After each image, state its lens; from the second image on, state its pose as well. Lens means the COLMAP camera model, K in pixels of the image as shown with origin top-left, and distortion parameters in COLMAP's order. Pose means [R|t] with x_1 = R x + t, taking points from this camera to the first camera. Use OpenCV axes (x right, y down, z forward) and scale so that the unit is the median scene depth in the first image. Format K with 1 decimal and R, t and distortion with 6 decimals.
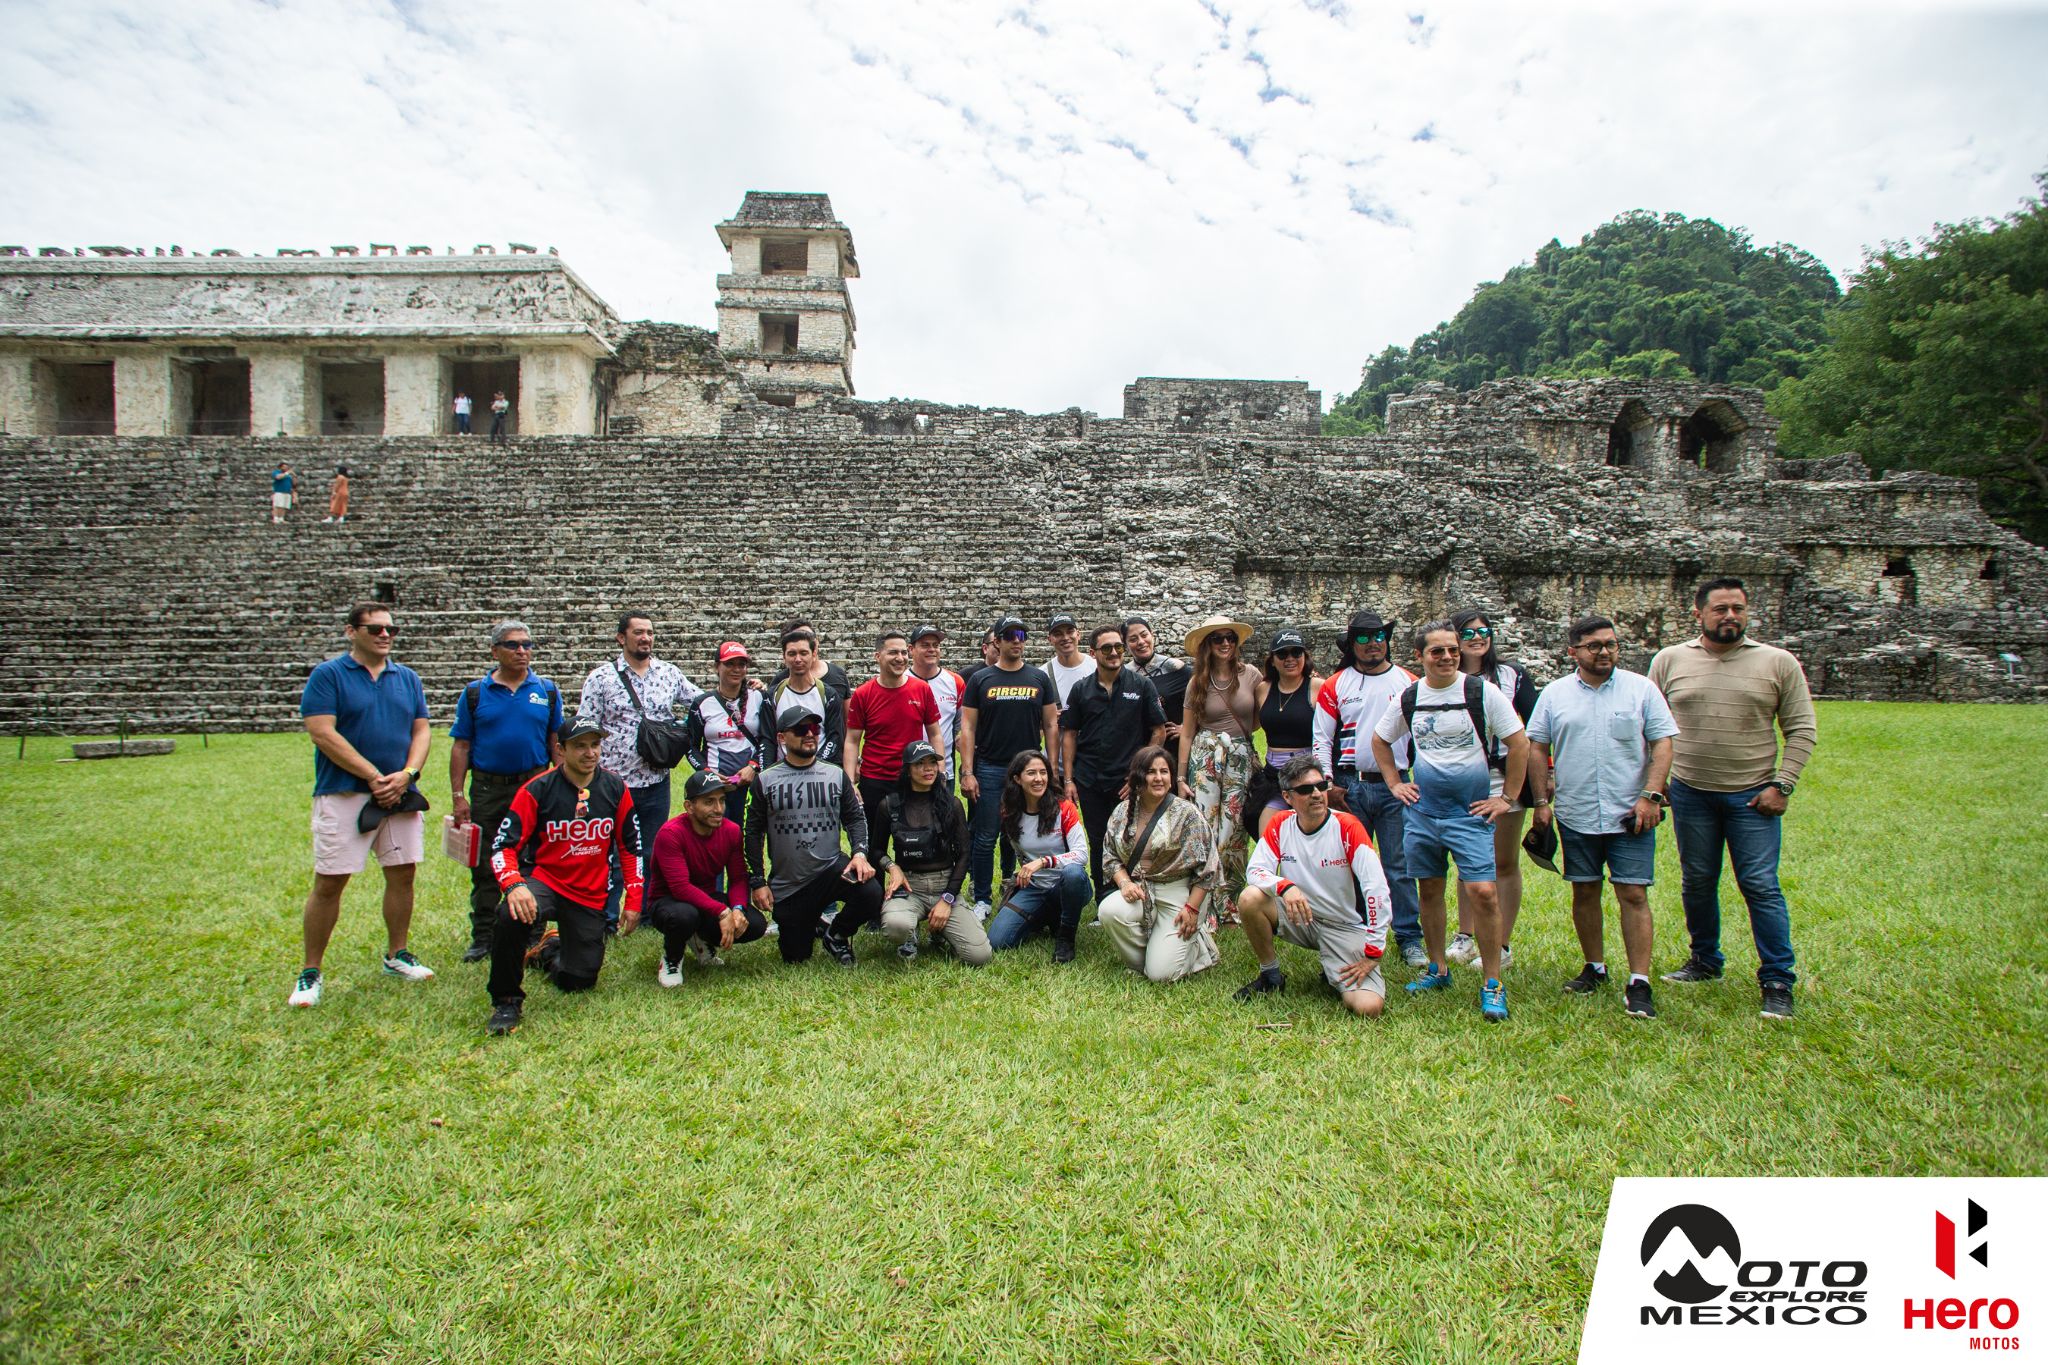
lens RADIAL K [[1011.9, 0, 1024.0], [0, 1011.9, 682.5], [0, 0, 1]] dist [-0.080503, 0.042694]
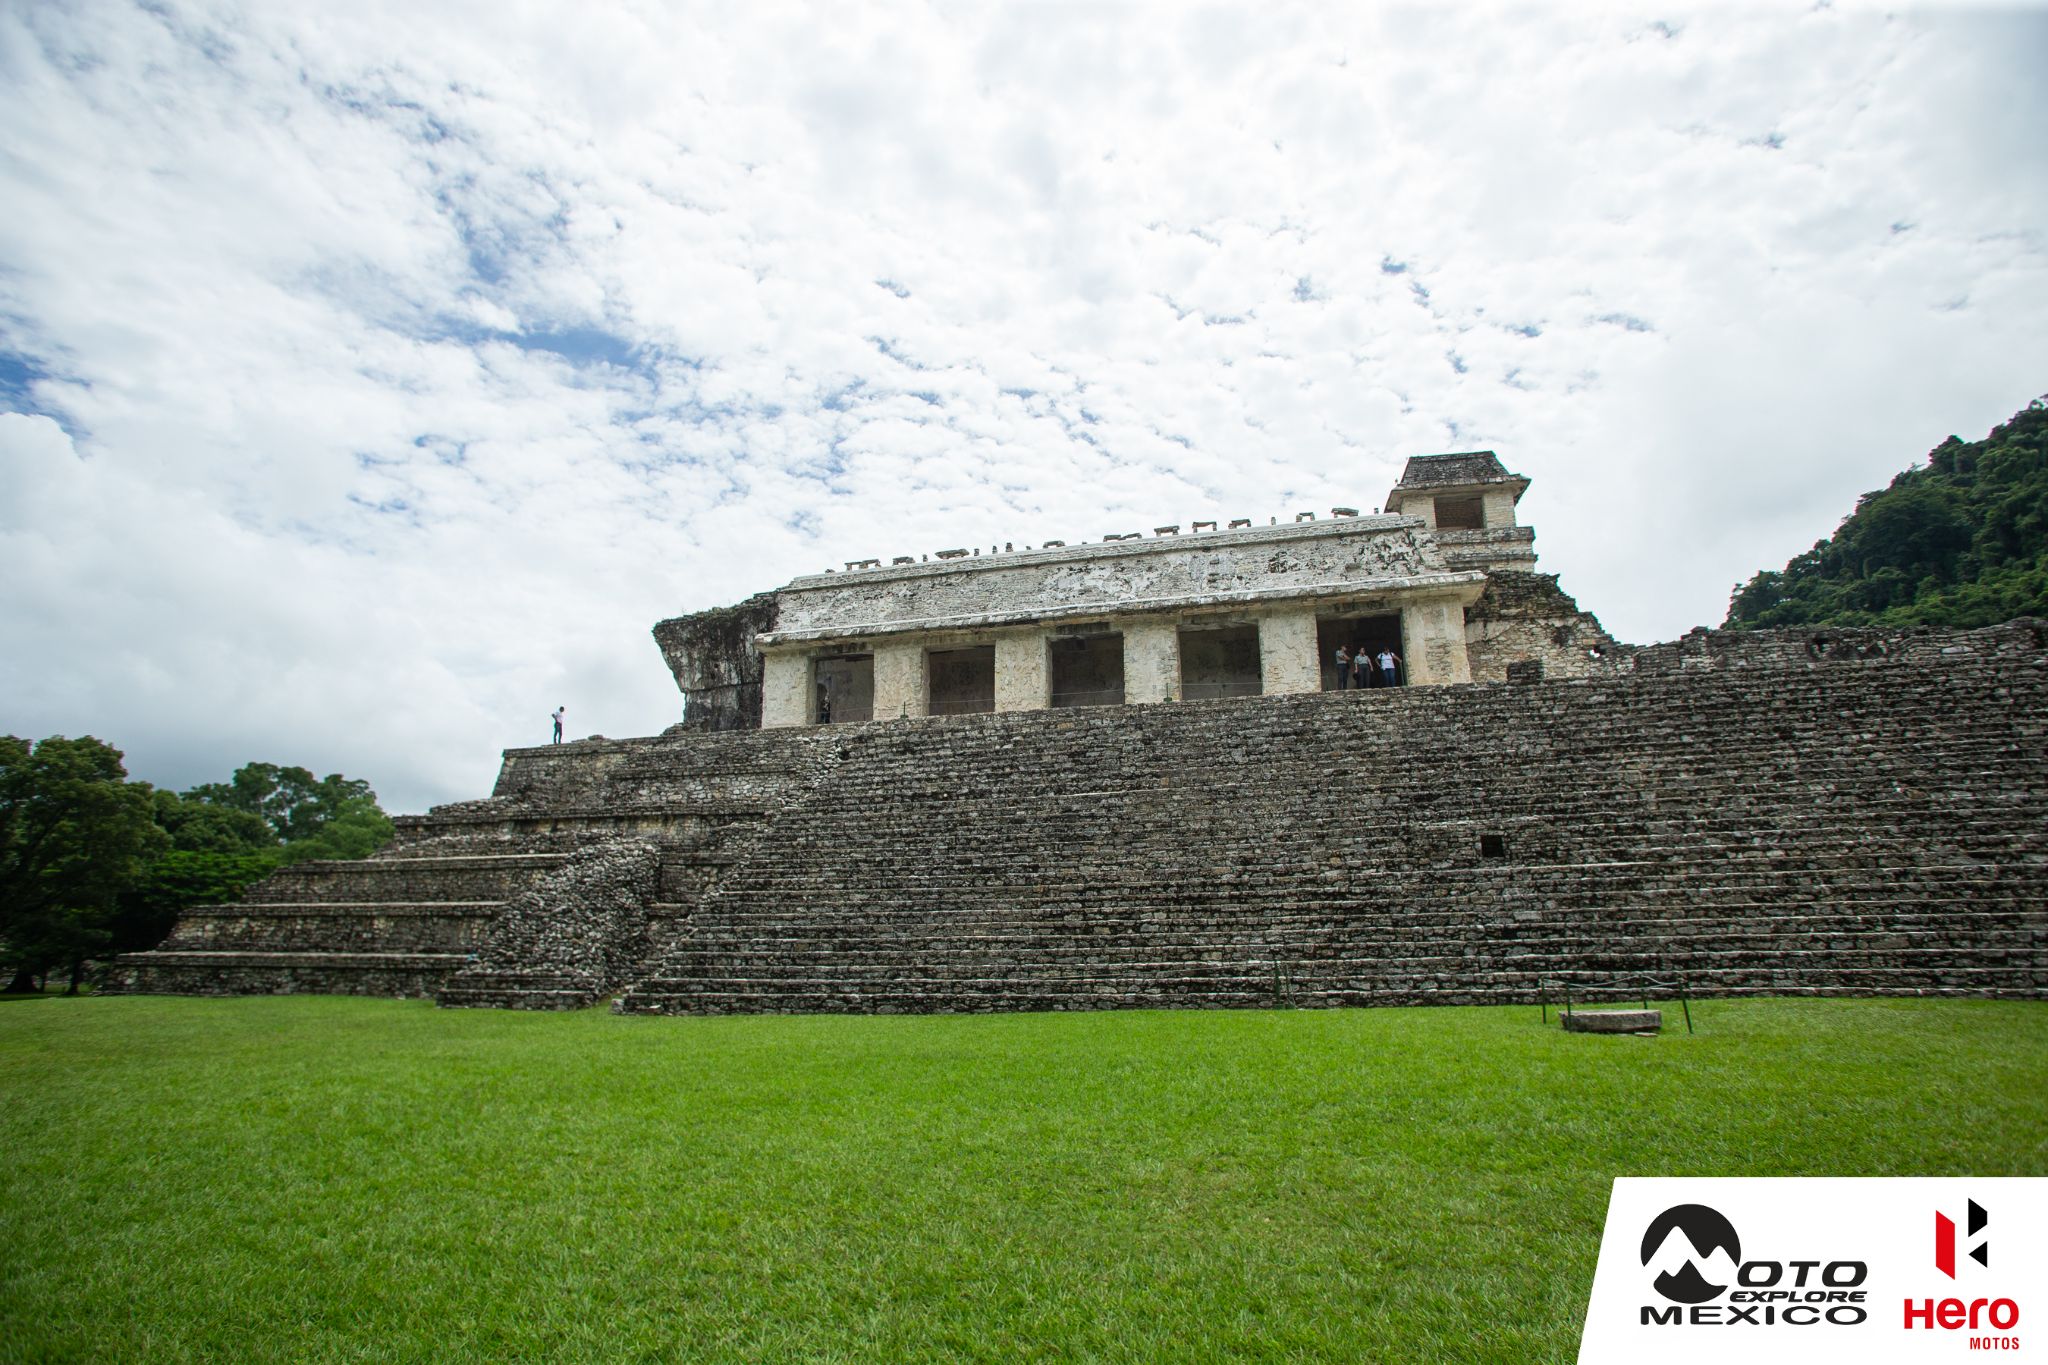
lens RADIAL K [[1011.9, 0, 1024.0], [0, 1011.9, 682.5], [0, 0, 1]] dist [-0.080503, 0.042694]
pose [[0.961563, -0.073291, -0.264622, -0.612775], [0.000543, 0.964225, -0.265083, 0.005161], [0.274584, 0.254751, 0.927203, -0.011962]]
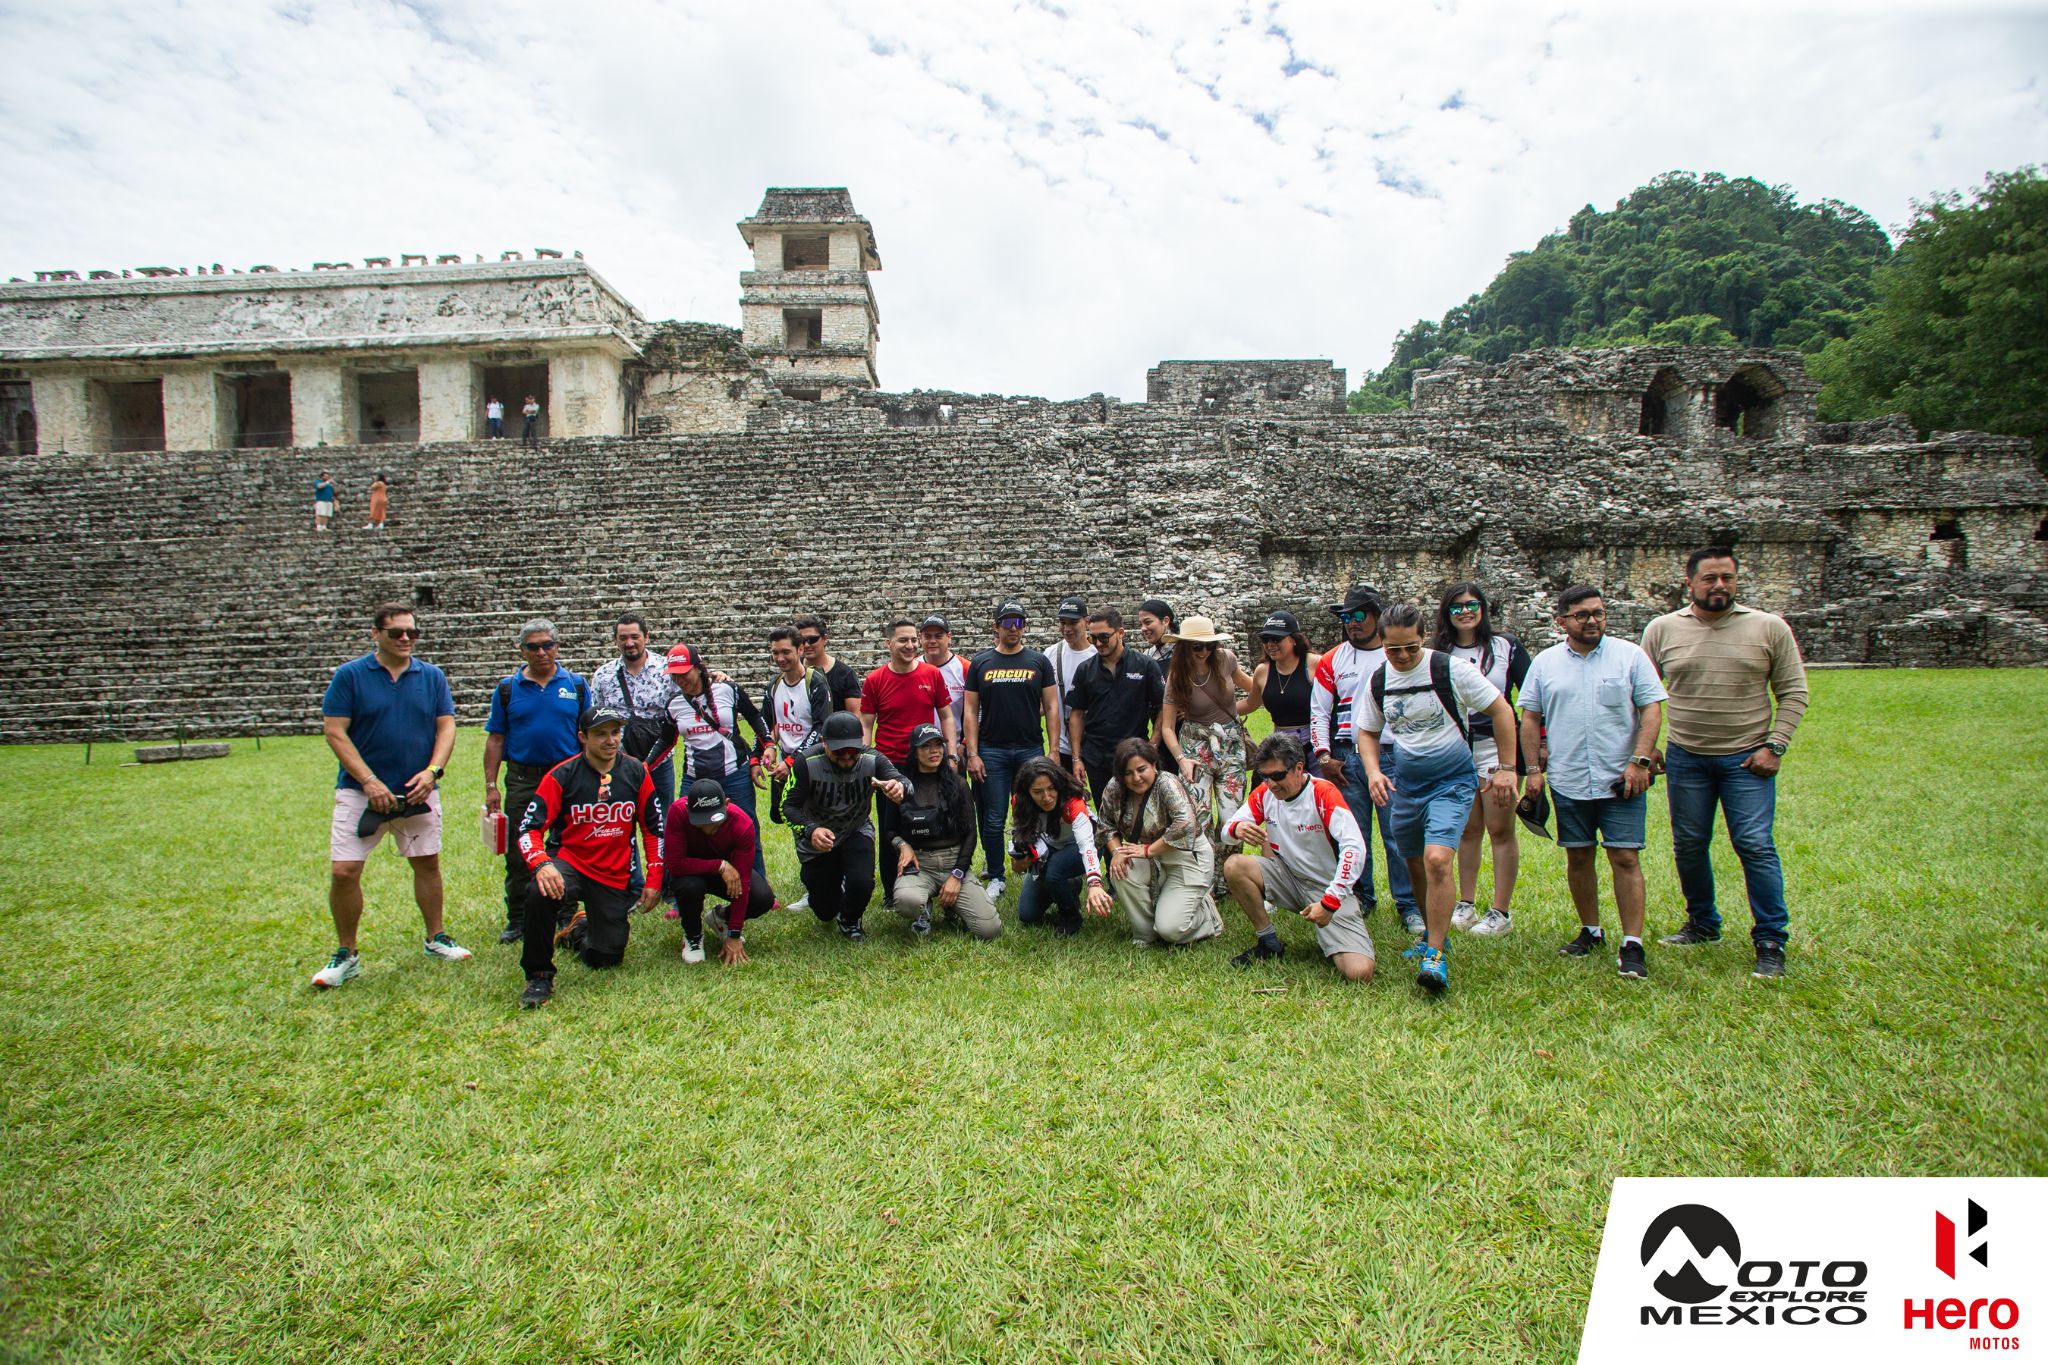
lens RADIAL K [[1011.9, 0, 1024.0], [0, 1011.9, 682.5], [0, 0, 1]] dist [-0.080503, 0.042694]
pose [[0.999168, -0.022740, -0.033847, 0.004969], [0.023140, 0.999666, 0.011470, 0.001046], [0.033574, -0.012244, 0.999361, -0.004620]]
